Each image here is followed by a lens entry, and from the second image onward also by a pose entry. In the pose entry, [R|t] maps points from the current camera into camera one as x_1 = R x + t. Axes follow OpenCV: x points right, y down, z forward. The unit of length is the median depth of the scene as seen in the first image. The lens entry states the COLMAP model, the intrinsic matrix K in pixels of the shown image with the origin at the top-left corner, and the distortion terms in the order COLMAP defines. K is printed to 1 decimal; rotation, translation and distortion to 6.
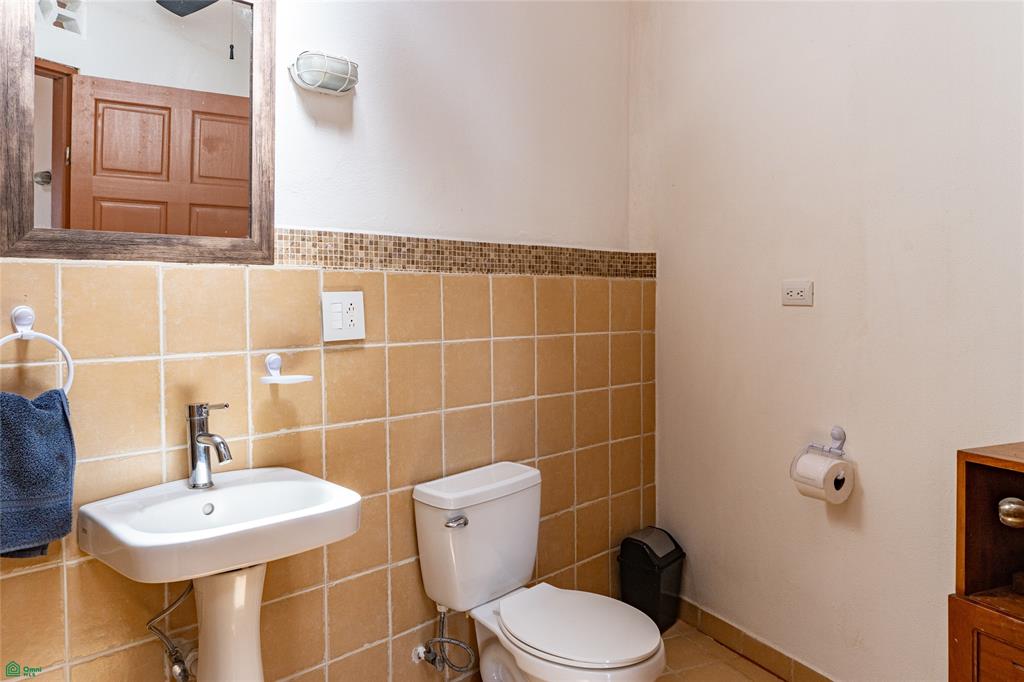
lens RADIAL K [[739.0, 0, 512.0], [0, 739.0, 341.0], [0, 0, 1]] dist [-0.006062, -0.004621]
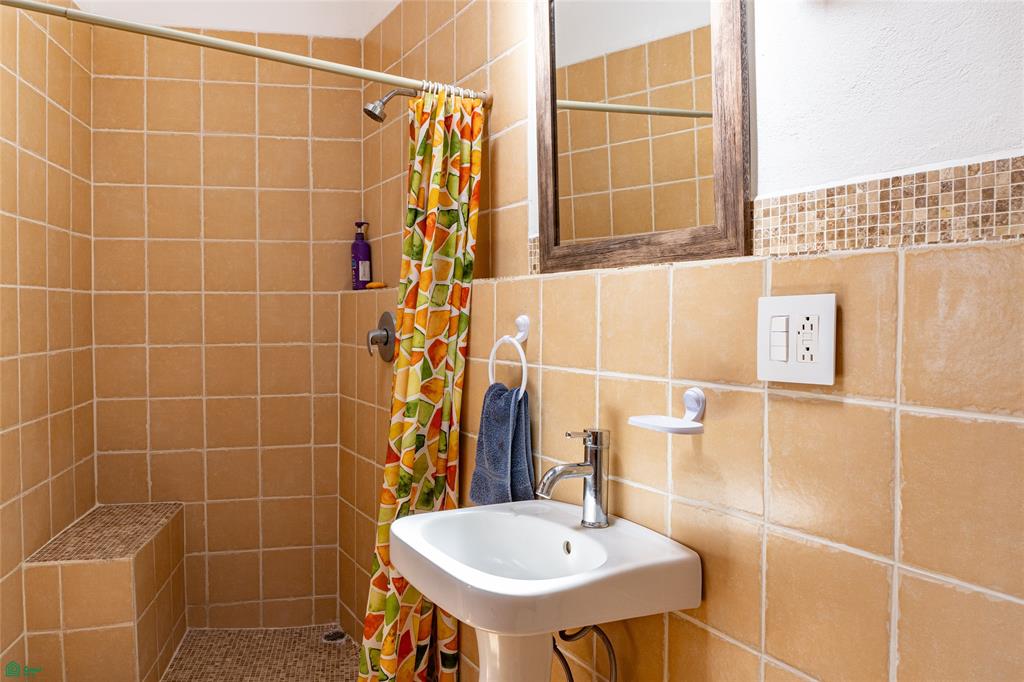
lens RADIAL K [[739.0, 0, 512.0], [0, 739.0, 341.0], [0, 0, 1]] dist [-0.006062, -0.004621]
pose [[-0.268630, 0.043856, -0.962244, 0.358729], [-0.048266, 0.997095, 0.058919, -0.054476], [0.962033, 0.062271, -0.265733, 0.934948]]
